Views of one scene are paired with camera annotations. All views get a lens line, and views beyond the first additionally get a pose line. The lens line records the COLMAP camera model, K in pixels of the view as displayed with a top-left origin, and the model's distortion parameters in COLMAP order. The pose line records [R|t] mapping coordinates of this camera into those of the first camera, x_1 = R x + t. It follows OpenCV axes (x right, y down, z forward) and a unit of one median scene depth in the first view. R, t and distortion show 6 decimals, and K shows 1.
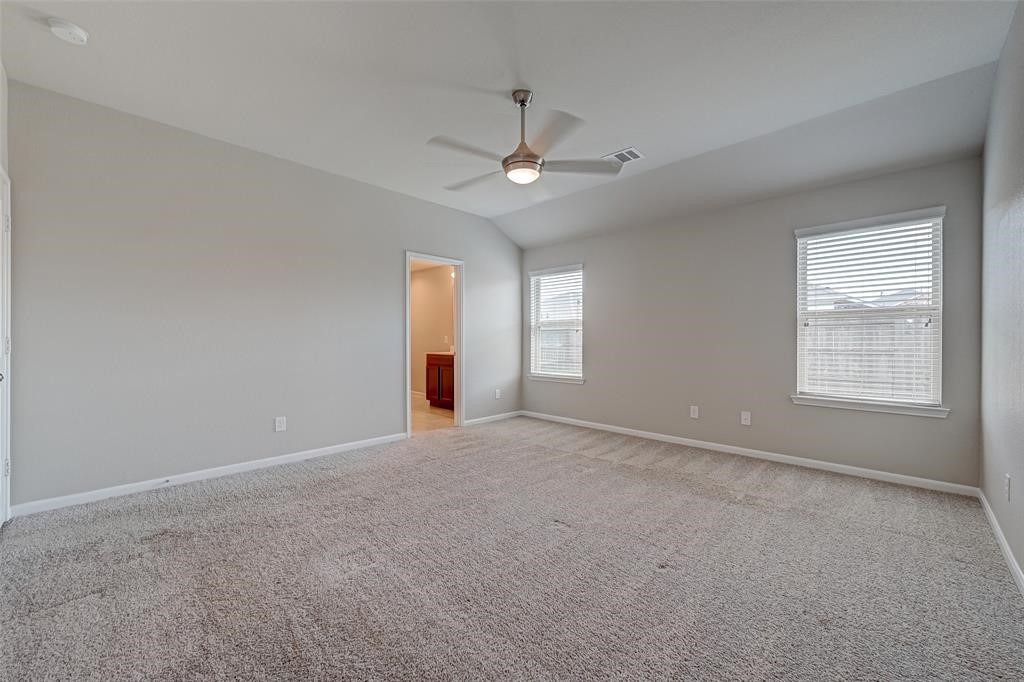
lens RADIAL K [[430.5, 0, 545.7], [0, 430.5, 341.1], [0, 0, 1]] dist [0.002639, 0.000204]
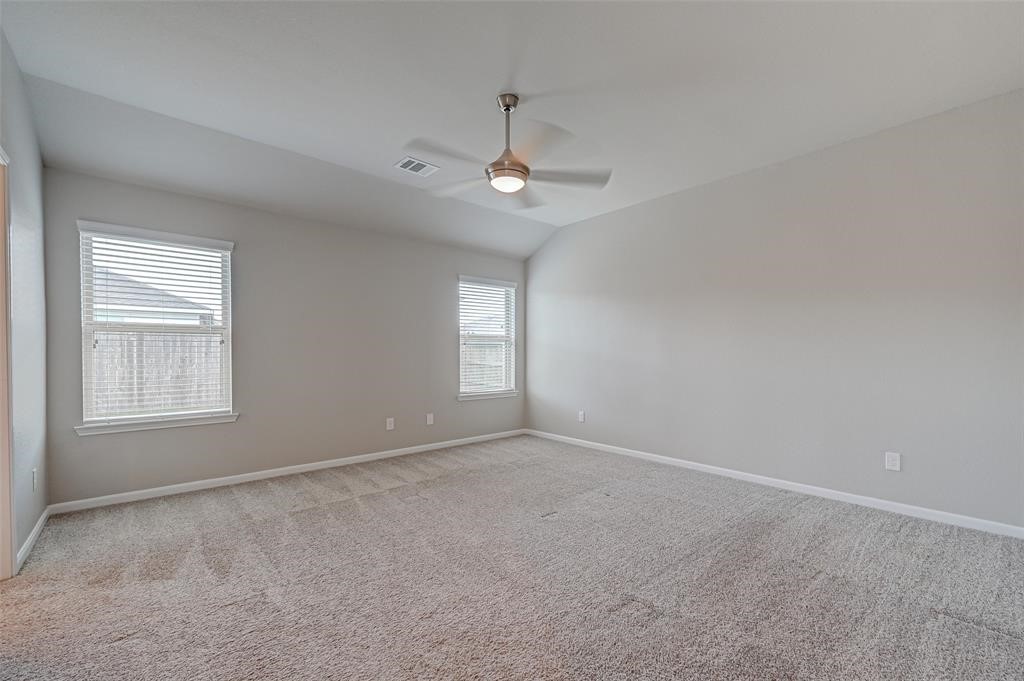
lens RADIAL K [[420.8, 0, 512.6], [0, 420.8, 357.1], [0, 0, 1]] dist [-0.001254, -0.000065]
pose [[0.073402, -0.003571, 0.997296, -0.670009], [0.003899, 0.999987, 0.003293, -0.001915], [-0.997295, 0.003647, 0.073415, 0.629211]]
